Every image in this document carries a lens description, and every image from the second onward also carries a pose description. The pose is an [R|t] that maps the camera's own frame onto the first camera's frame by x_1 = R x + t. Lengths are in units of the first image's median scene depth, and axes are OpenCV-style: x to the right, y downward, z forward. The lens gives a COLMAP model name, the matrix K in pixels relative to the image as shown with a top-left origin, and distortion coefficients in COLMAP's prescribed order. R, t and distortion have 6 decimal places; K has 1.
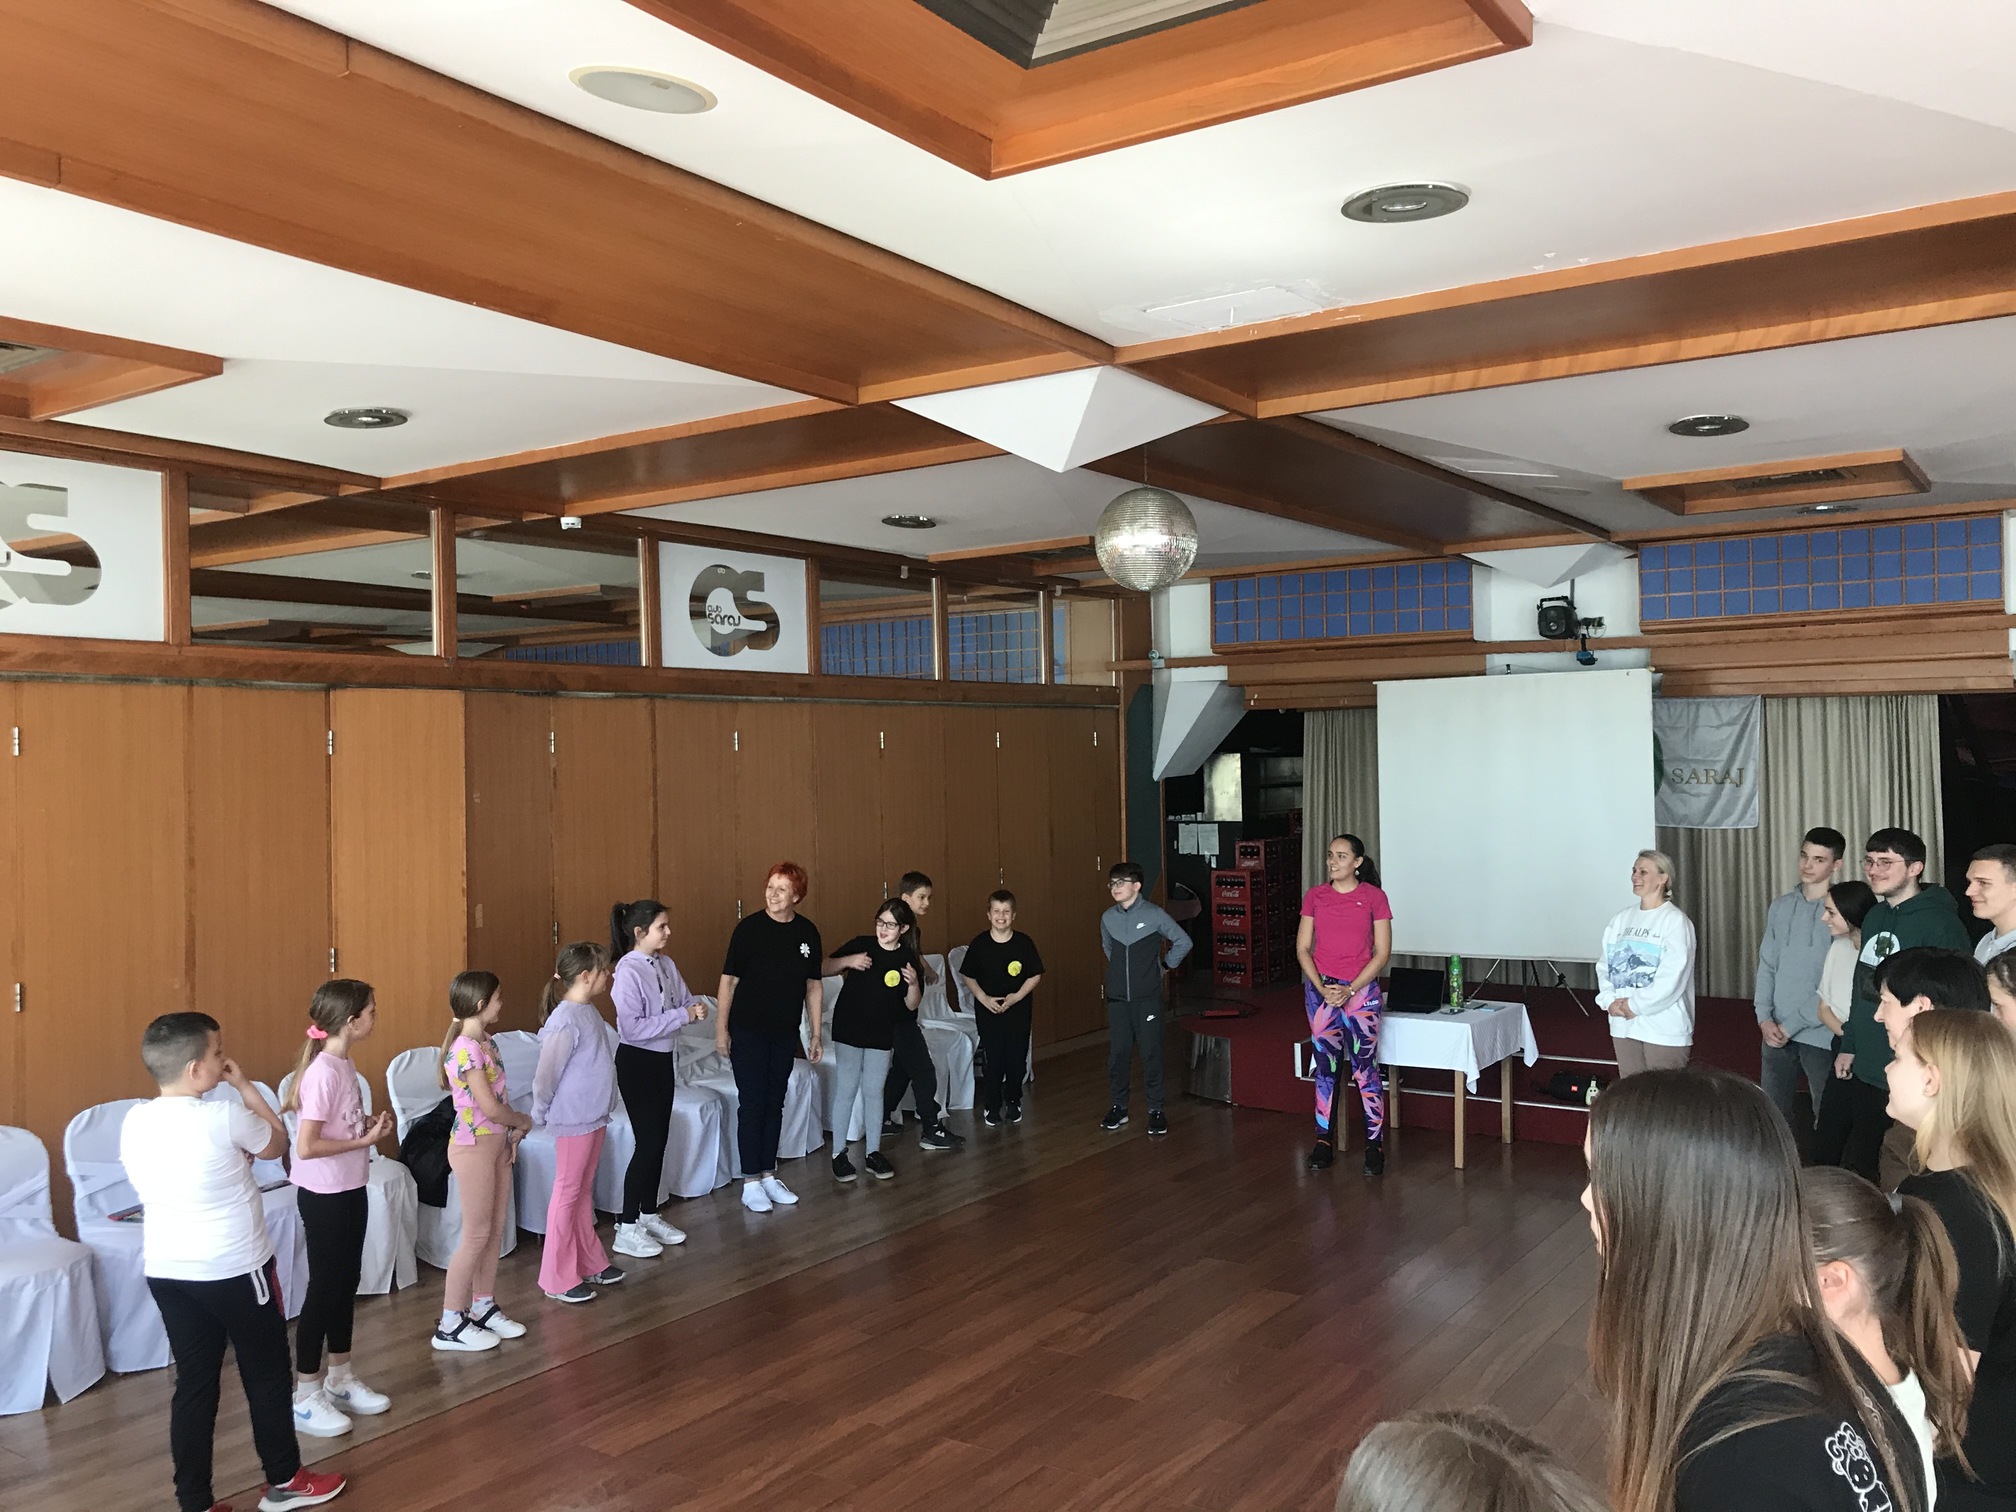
lens RADIAL K [[1670.6, 0, 1009.4], [0, 1670.6, 748.1], [0, 0, 1]] dist [0.038591, -0.050195]
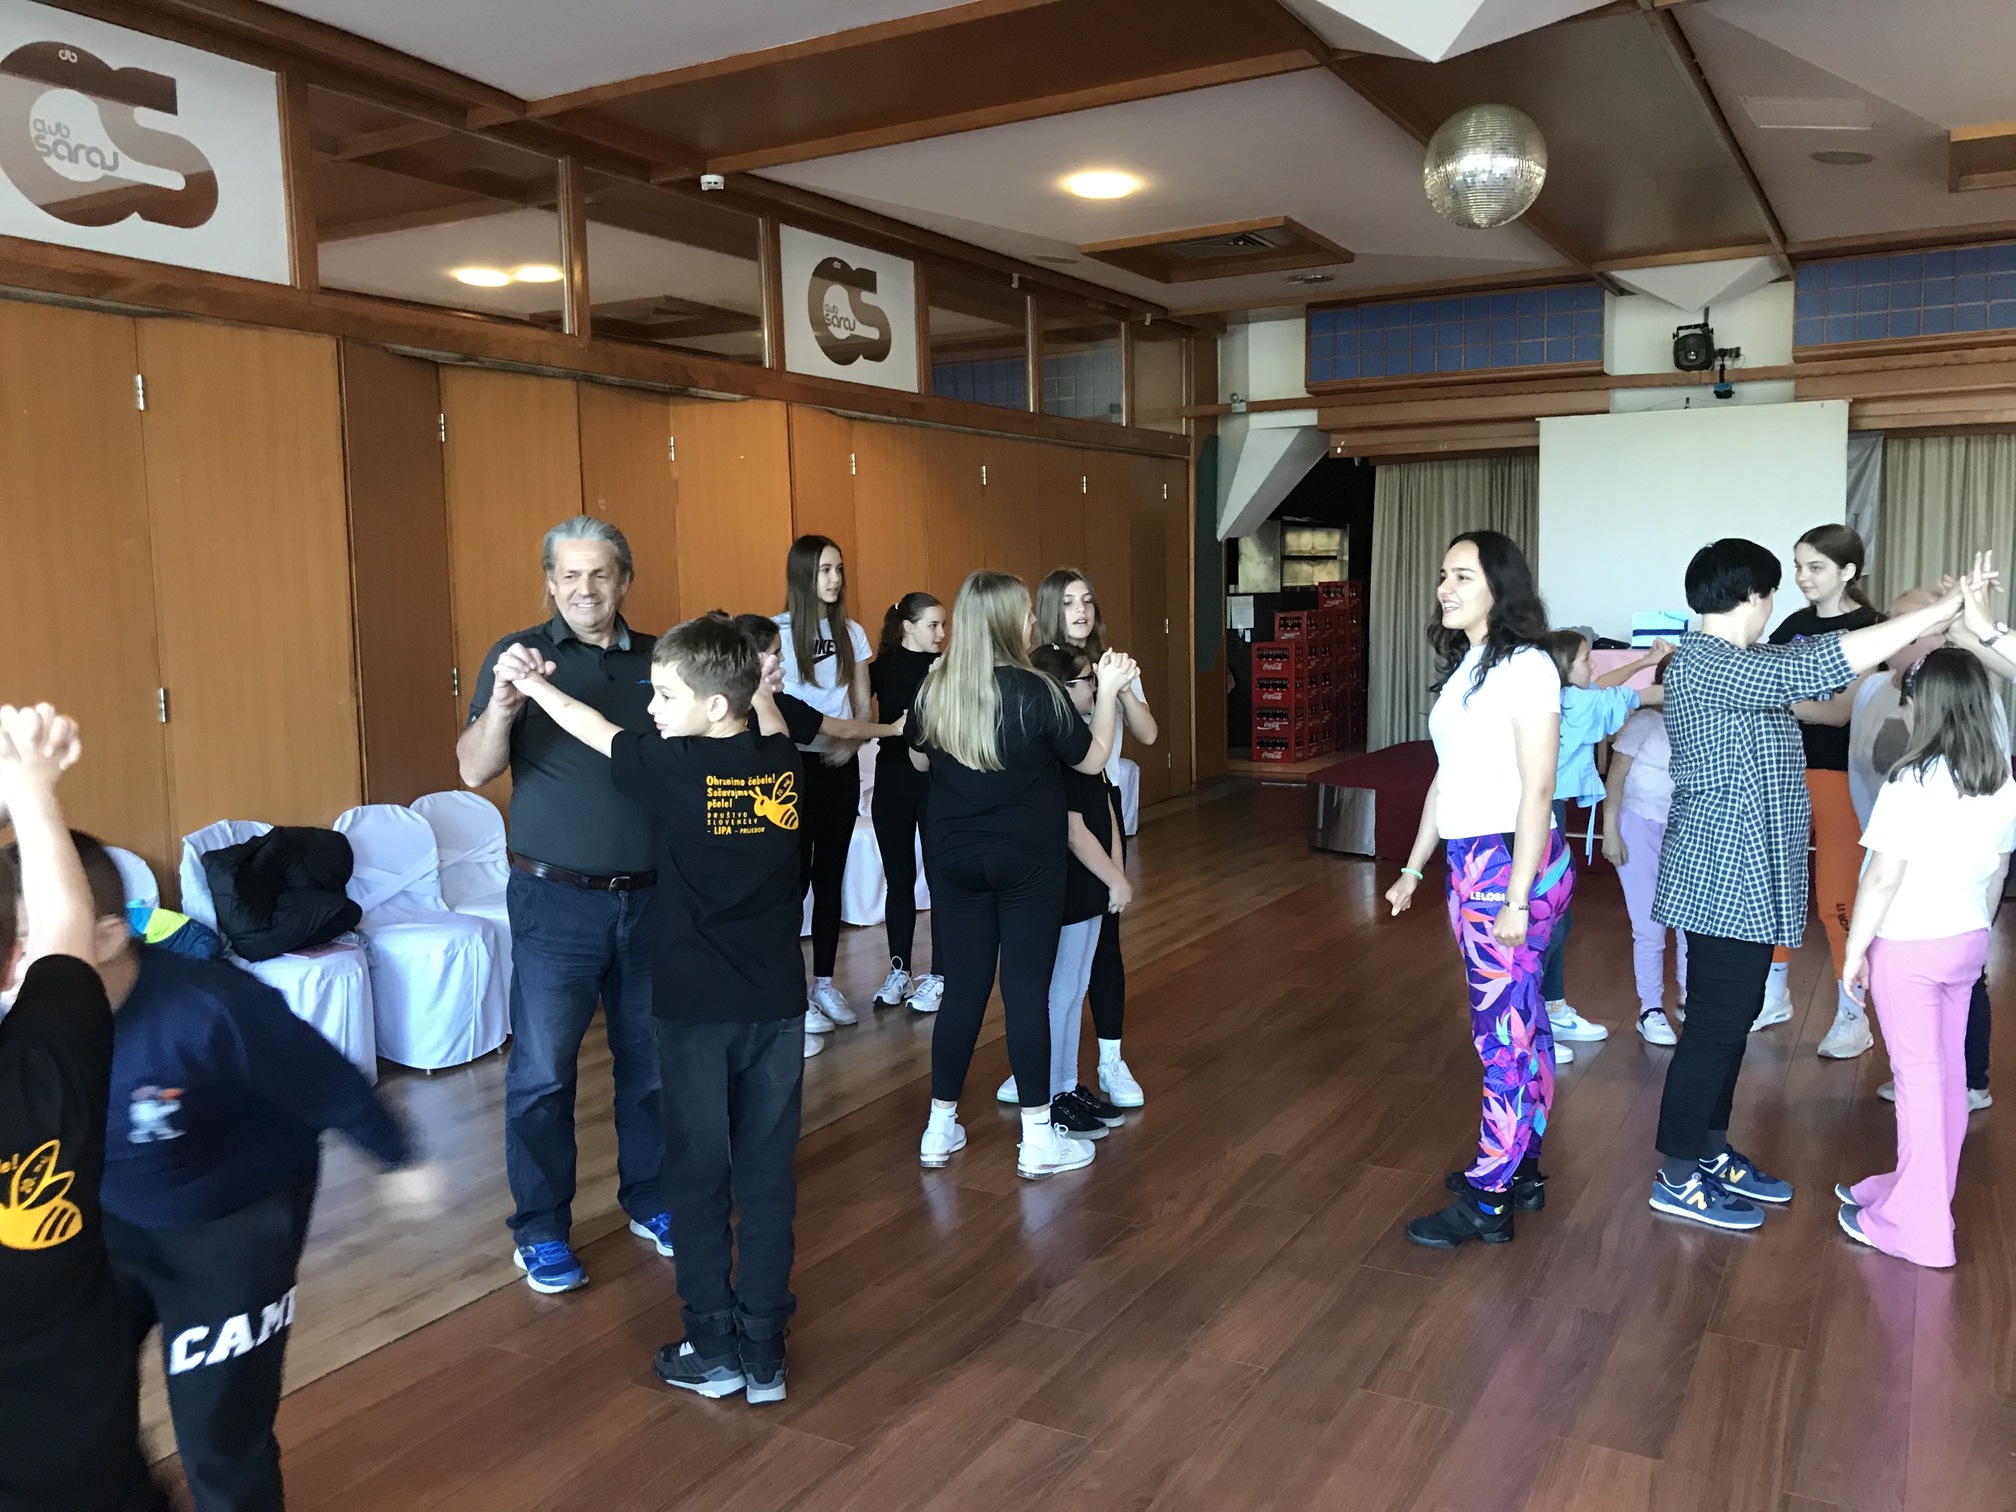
lens RADIAL K [[1669.6, 0, 1003.2], [0, 1669.6, 749.1], [0, 0, 1]] dist [0.041124, -0.054306]
pose [[0.996125, -0.010537, 0.087313, -0.172180], [0.001630, 0.994838, 0.101465, 0.060297], [-0.087931, -0.100929, 0.991000, 0.097574]]
